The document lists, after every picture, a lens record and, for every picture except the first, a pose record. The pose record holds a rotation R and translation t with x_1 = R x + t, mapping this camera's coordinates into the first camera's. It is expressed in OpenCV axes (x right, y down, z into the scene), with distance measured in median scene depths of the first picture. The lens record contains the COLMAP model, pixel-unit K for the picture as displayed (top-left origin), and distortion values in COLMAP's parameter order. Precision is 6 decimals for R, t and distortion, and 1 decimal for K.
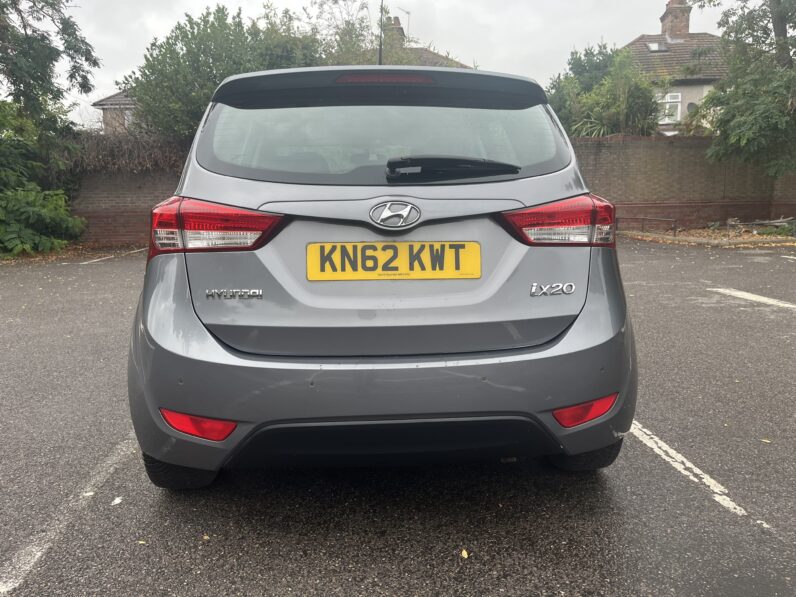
lens RADIAL K [[611.7, 0, 398.3], [0, 611.7, 299.9], [0, 0, 1]] dist [0.067914, -0.095846]
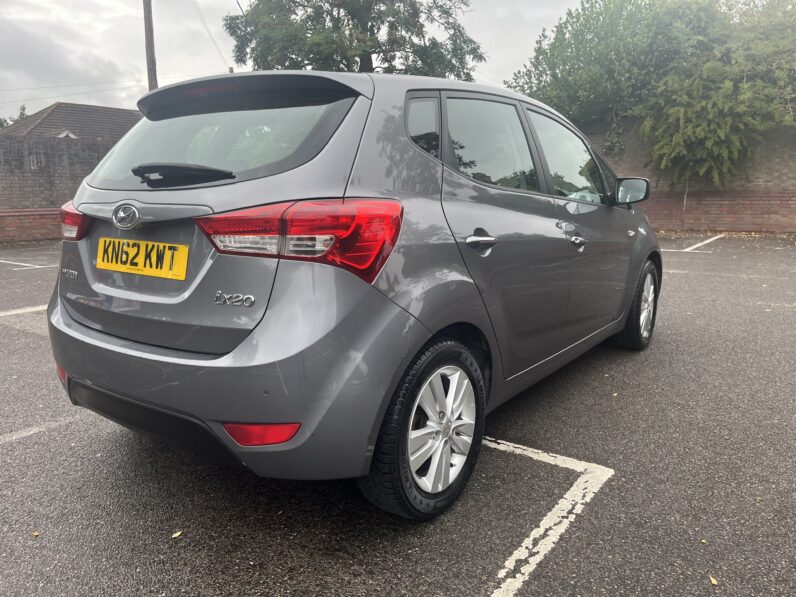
lens RADIAL K [[611.7, 0, 392.8], [0, 611.7, 296.7], [0, 0, 1]] dist [0.067914, -0.095846]
pose [[0.761188, 0.118627, -0.637590, 0.844525], [-0.101197, 0.992812, 0.063903, -0.086955], [0.640587, 0.015880, 0.767721, 0.333414]]
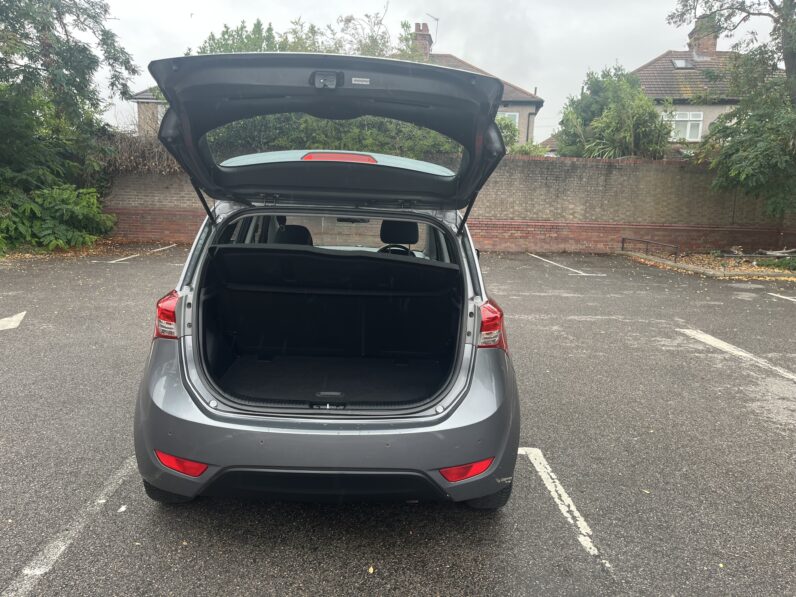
lens RADIAL K [[611.7, 0, 393.3], [0, 611.7, 297.0], [0, 0, 1]] dist [0.067914, -0.095846]
pose [[0.997663, 0.054853, -0.040747, 0.146201], [-0.054613, 0.998483, 0.006976, -0.161925], [0.041068, -0.004735, 0.999145, -0.284134]]
